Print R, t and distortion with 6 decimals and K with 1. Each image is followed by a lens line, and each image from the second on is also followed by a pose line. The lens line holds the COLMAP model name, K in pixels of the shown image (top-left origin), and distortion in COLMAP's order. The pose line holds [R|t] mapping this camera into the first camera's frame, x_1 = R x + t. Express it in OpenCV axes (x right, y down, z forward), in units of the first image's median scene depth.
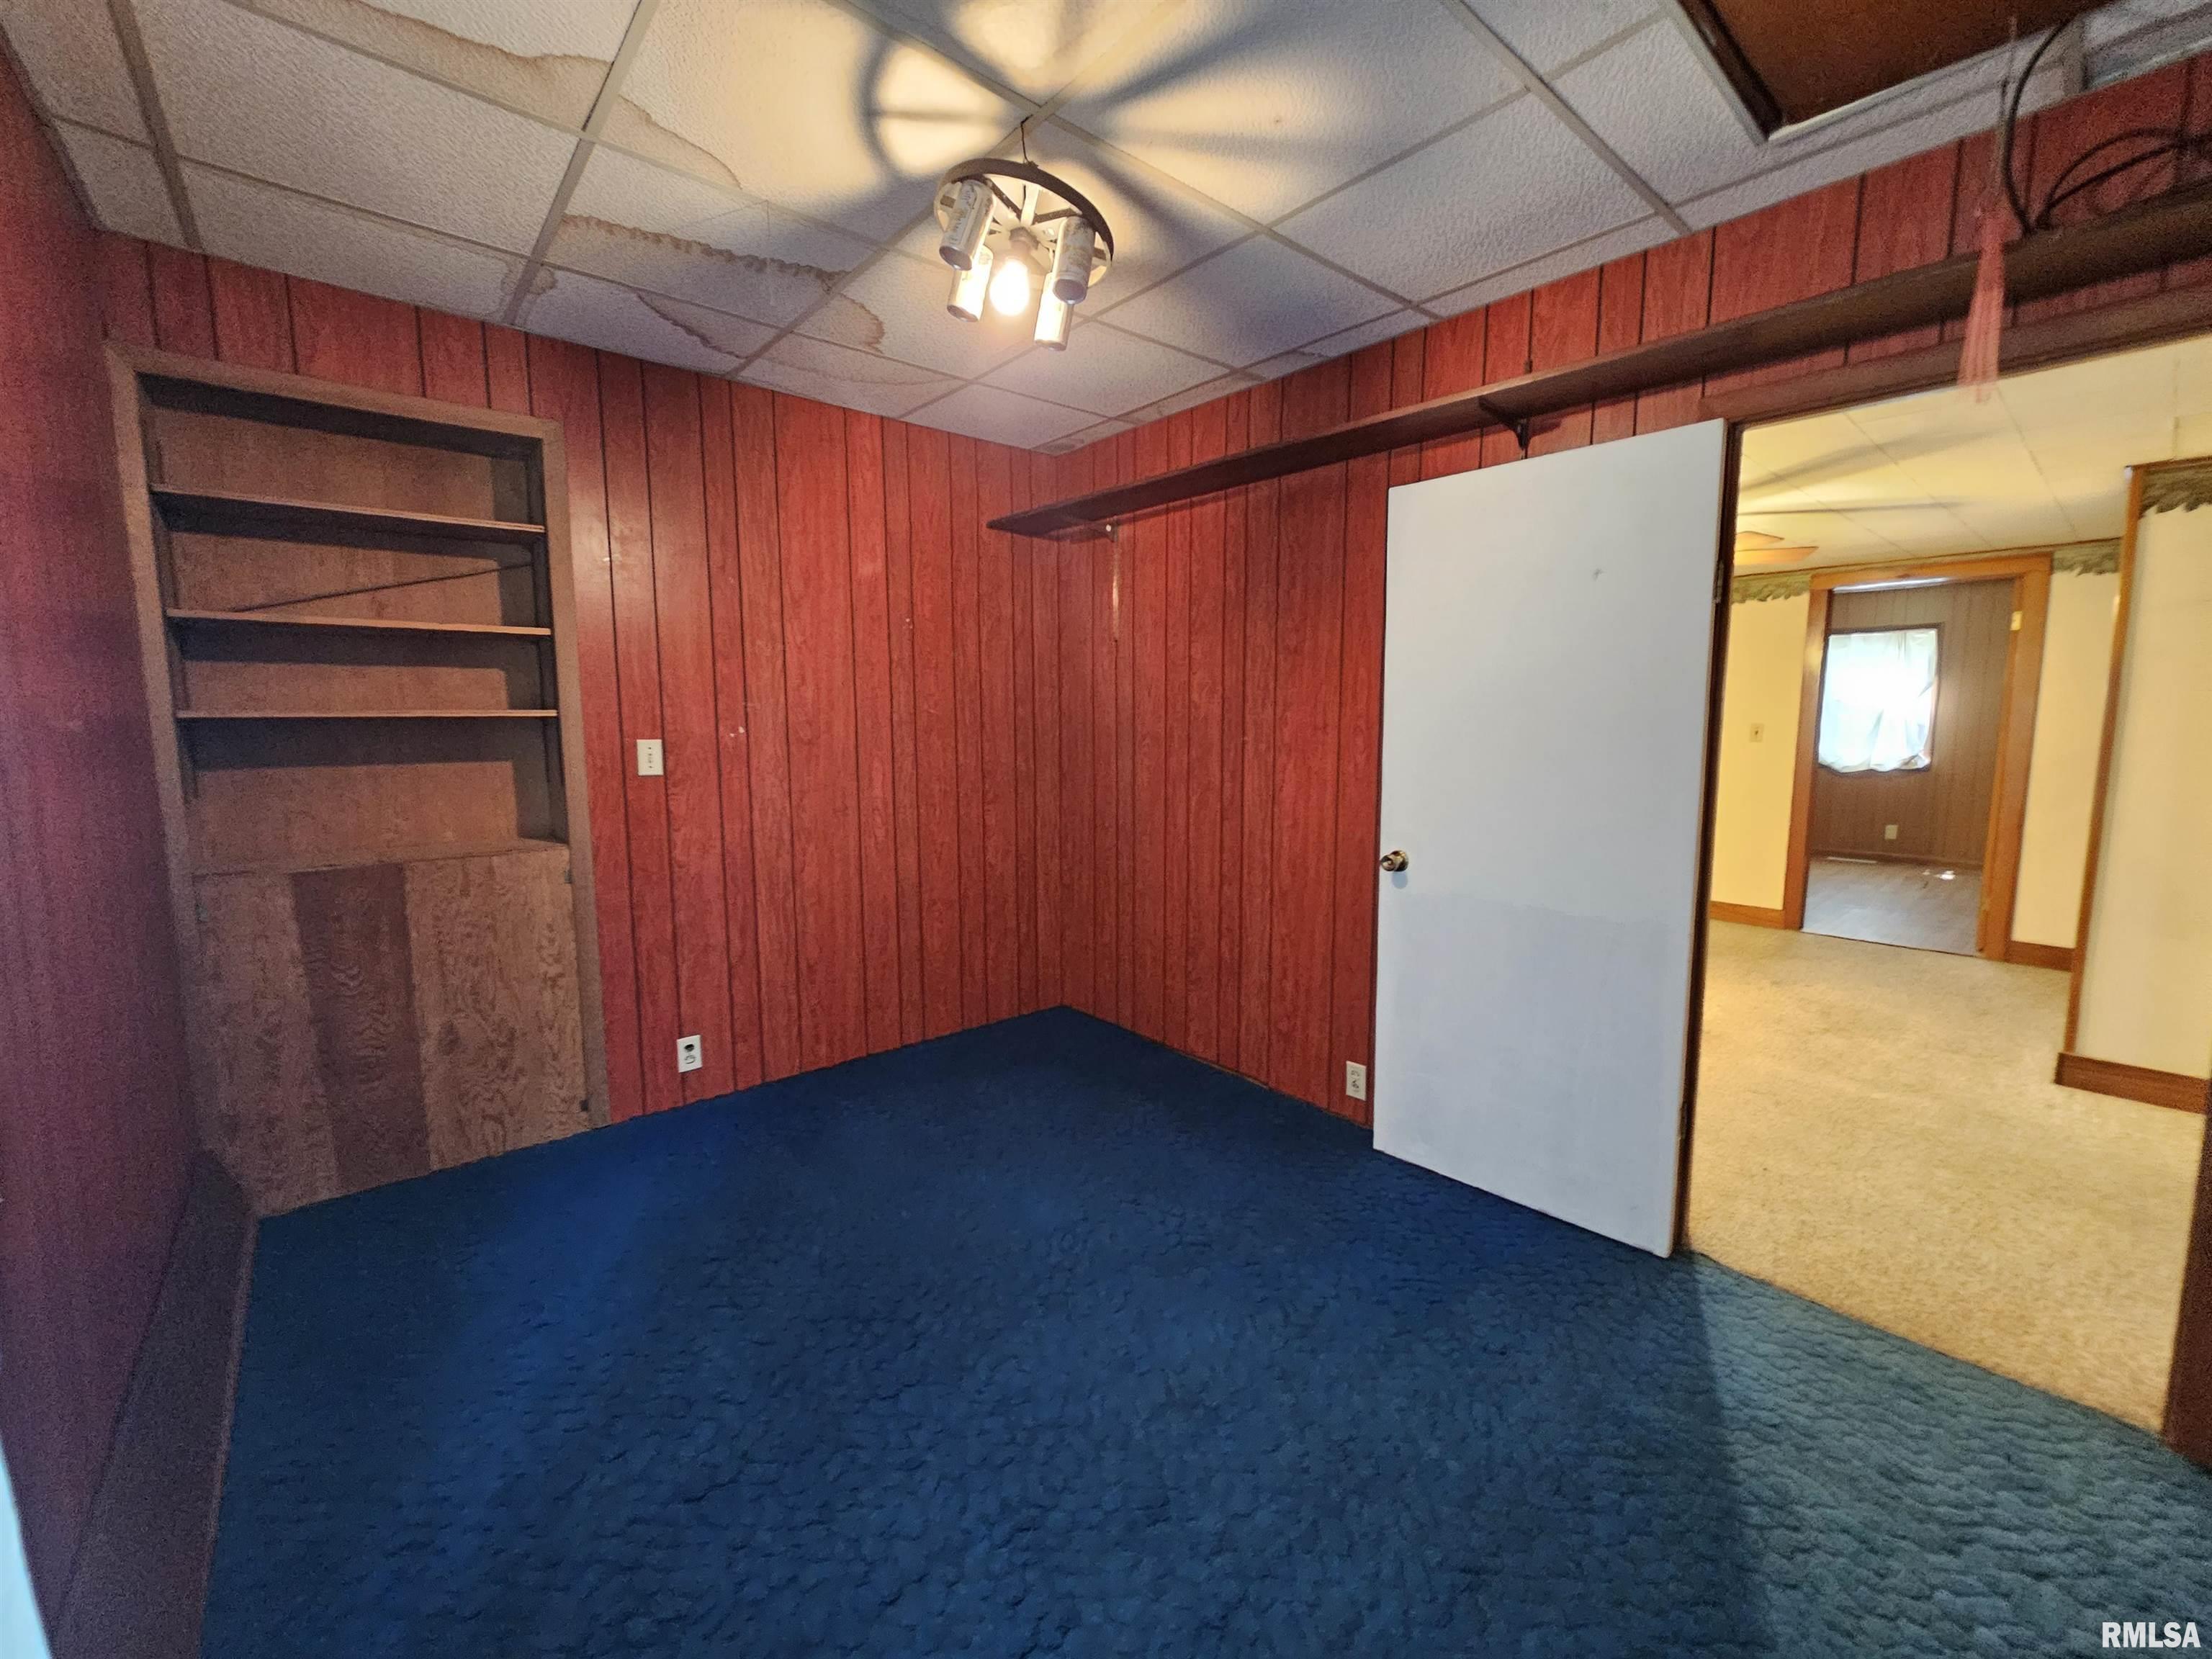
lens RADIAL K [[899.6, 0, 1121.8], [0, 899.6, 833.7], [0, 0, 1]] dist [-0.004927, 0.002865]
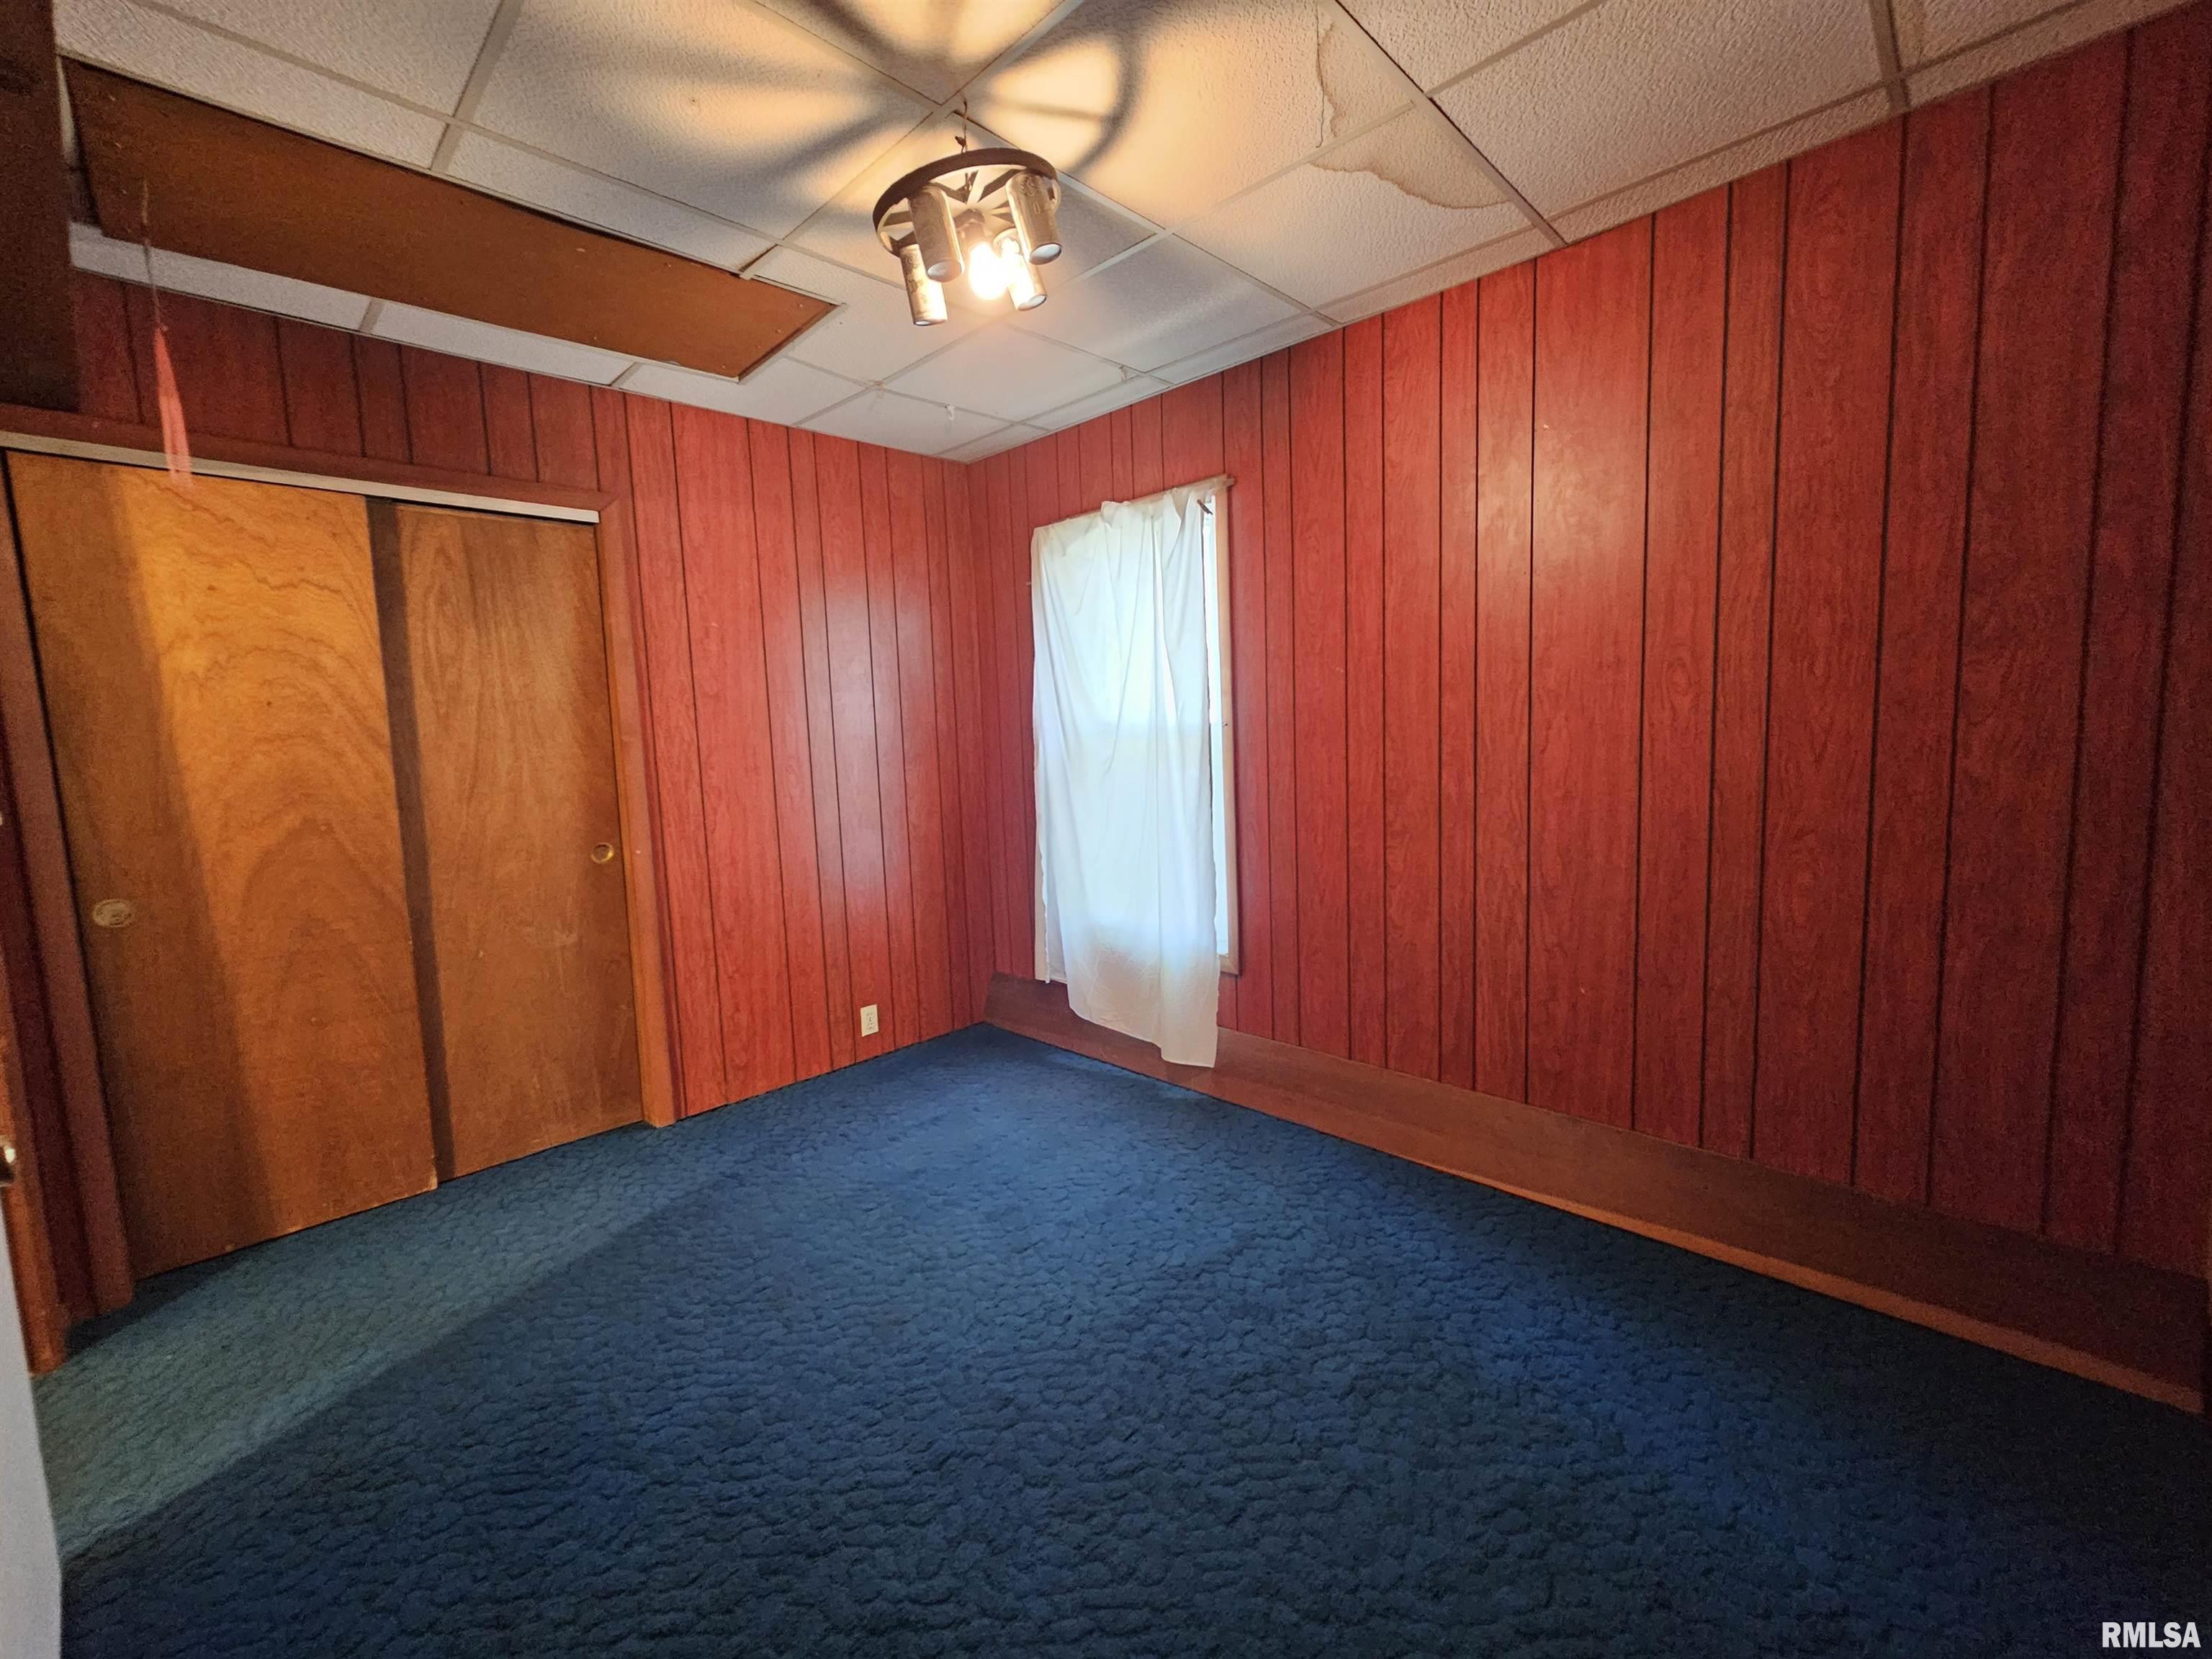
lens RADIAL K [[904.0, 0, 1113.9], [0, 904.0, 827.4], [0, 0, 1]] dist [-0.004050, -0.000059]
pose [[-0.996703, 0.043112, -0.068730, -0.105333], [0.026320, 0.973133, 0.228736, -0.155737], [0.076745, 0.226173, -0.971059, 1.322385]]
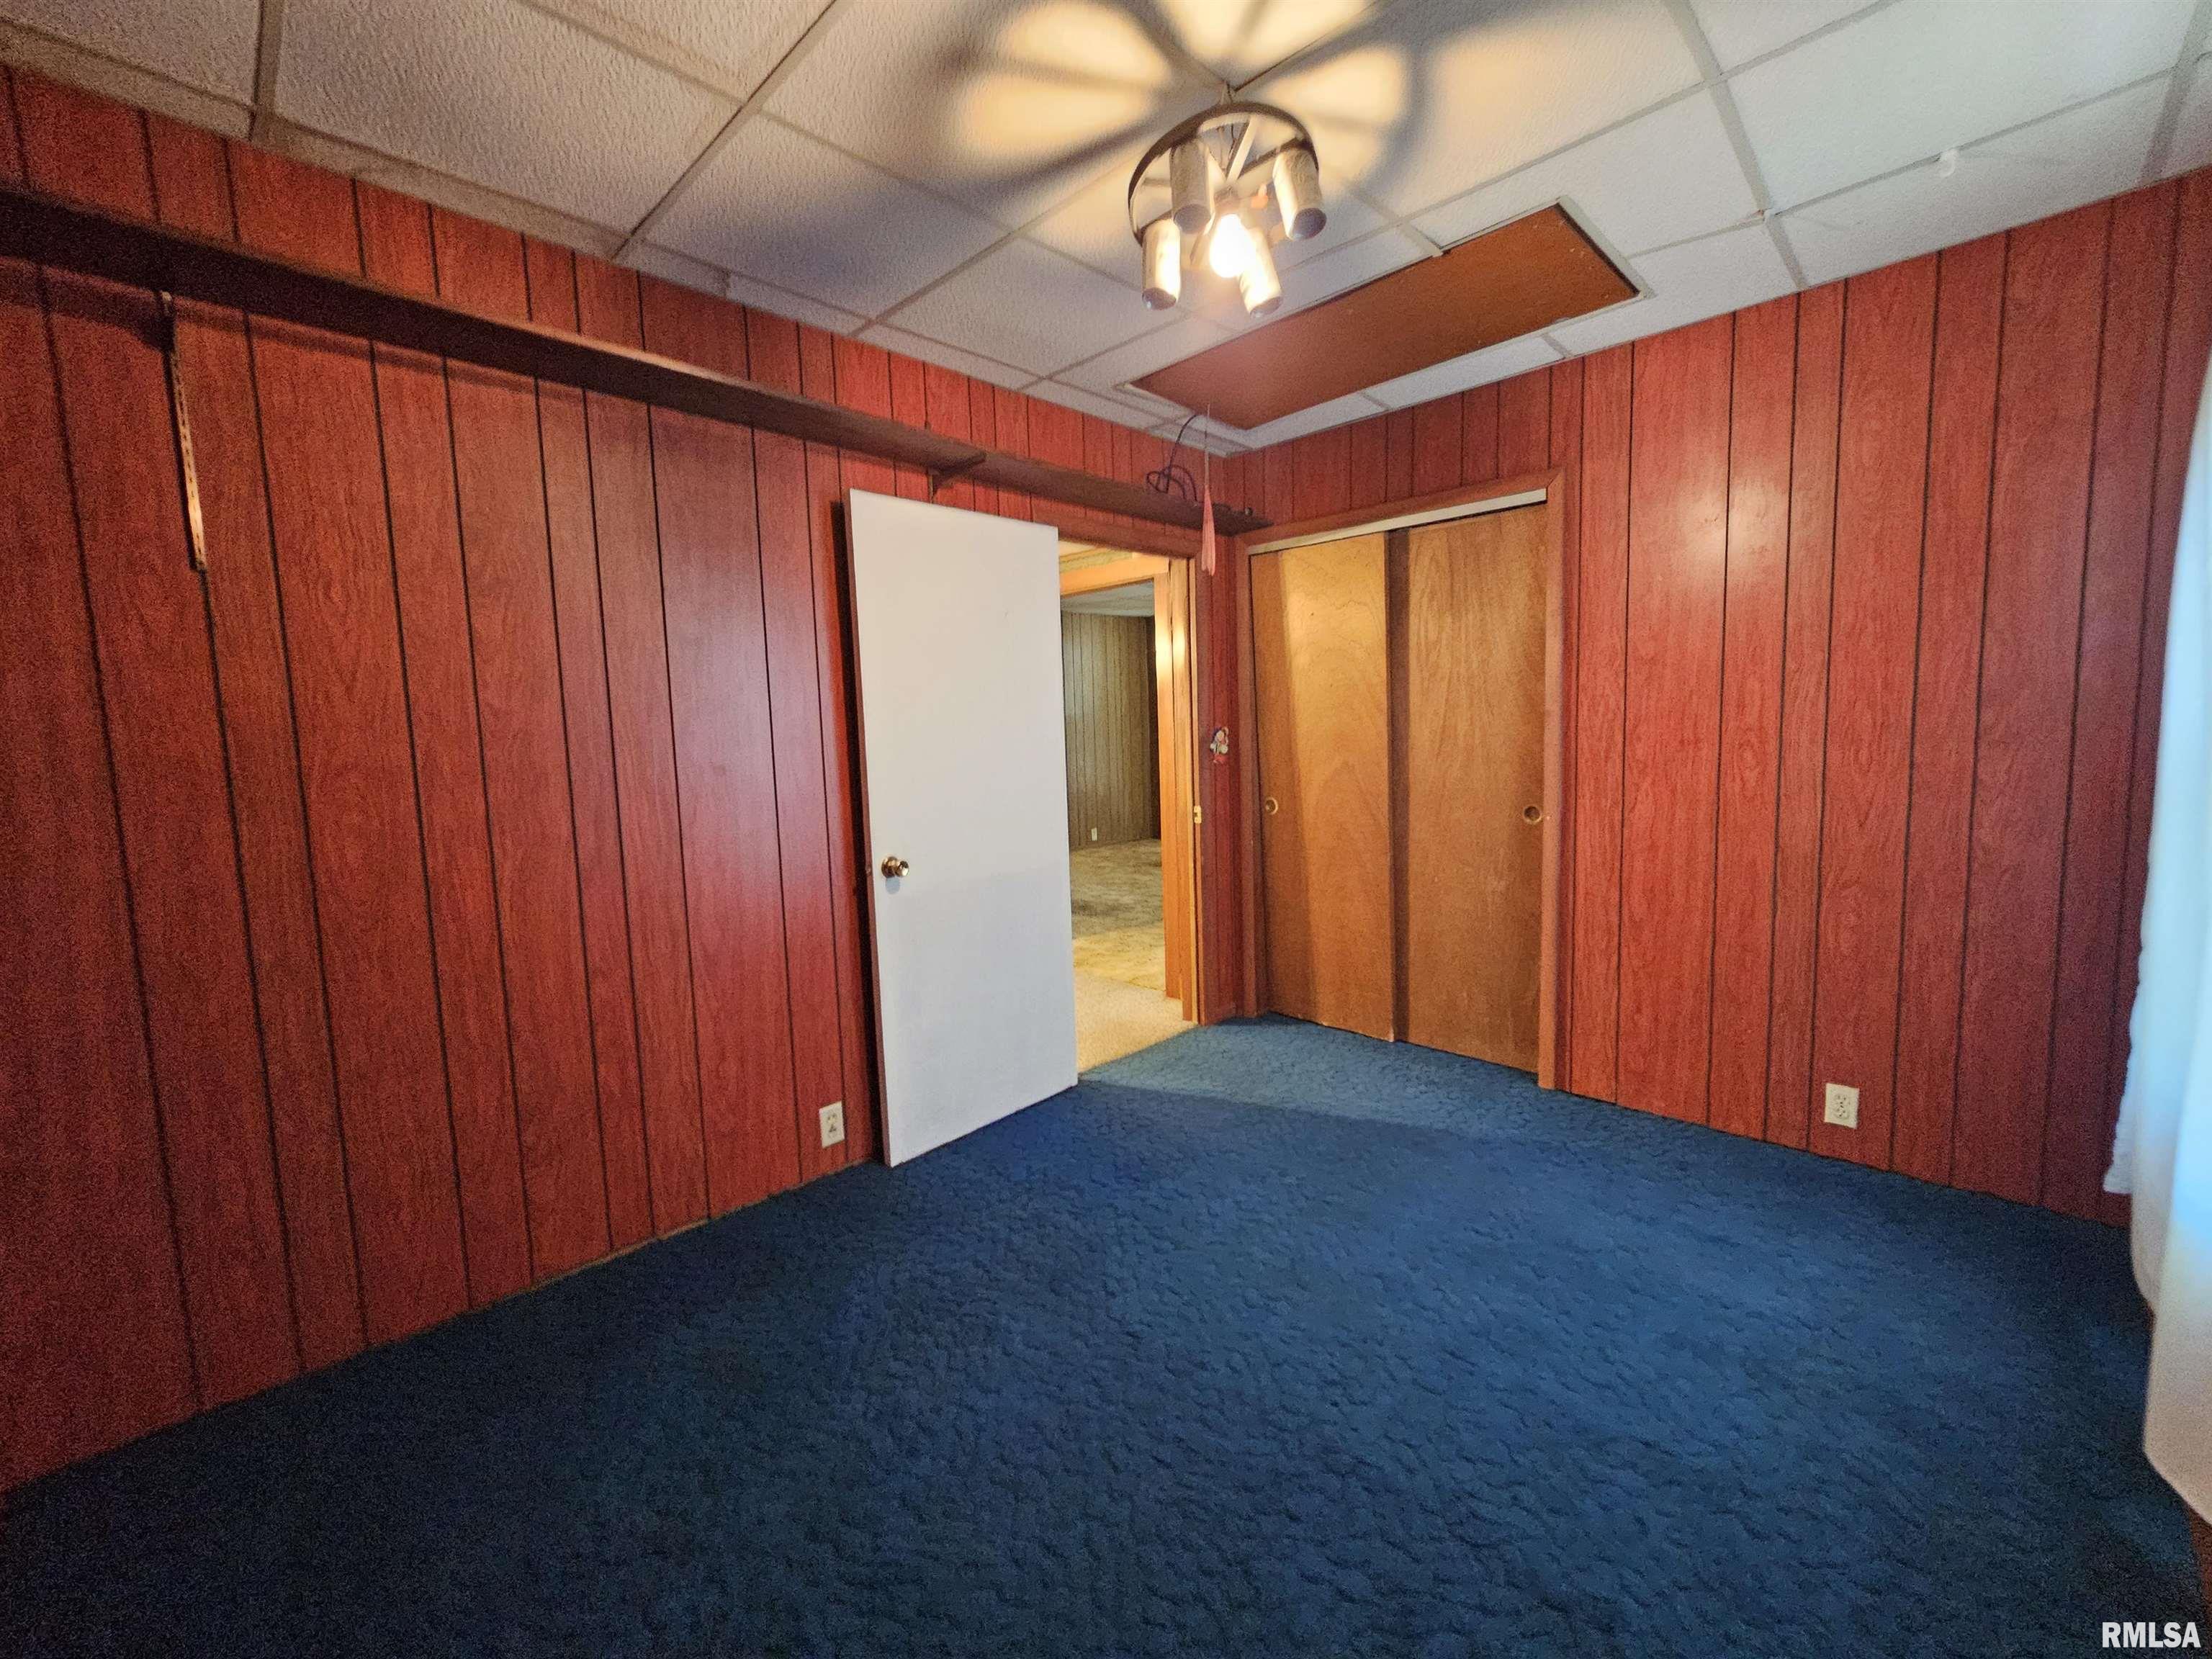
lens RADIAL K [[900.0, 0, 1111.9], [0, 900.0, 819.6], [0, 0, 1]] dist [-0.000858, 0.000129]
pose [[-0.063488, -0.101872, 0.992769, -0.697927], [0.152379, 0.982123, 0.110525, -0.094342], [-0.986281, 0.158294, -0.046830, 0.795200]]
